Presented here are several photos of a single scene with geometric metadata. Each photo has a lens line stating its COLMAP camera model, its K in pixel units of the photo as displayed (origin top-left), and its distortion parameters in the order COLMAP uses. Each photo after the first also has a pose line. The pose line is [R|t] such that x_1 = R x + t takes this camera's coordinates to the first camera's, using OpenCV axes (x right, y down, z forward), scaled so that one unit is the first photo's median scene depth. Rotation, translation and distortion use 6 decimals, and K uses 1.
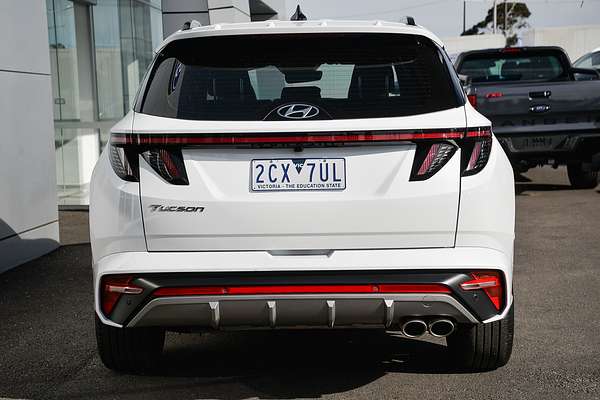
lens RADIAL K [[786.0, 0, 300.0], [0, 786.0, 200.0], [0, 0, 1]] dist [0.131344, -0.005085]
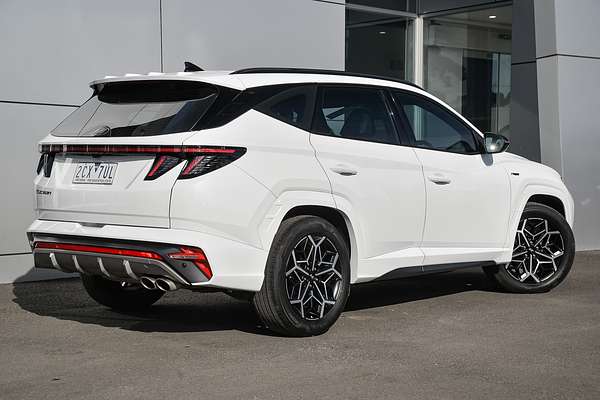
lens RADIAL K [[786.0, 0, 300.0], [0, 786.0, 200.0], [0, 0, 1]] dist [0.131344, -0.005085]
pose [[0.859083, 0.054180, -0.508960, 1.103047], [-0.060735, 0.998147, 0.003738, -0.010537], [0.508219, 0.027701, 0.860782, -0.103048]]
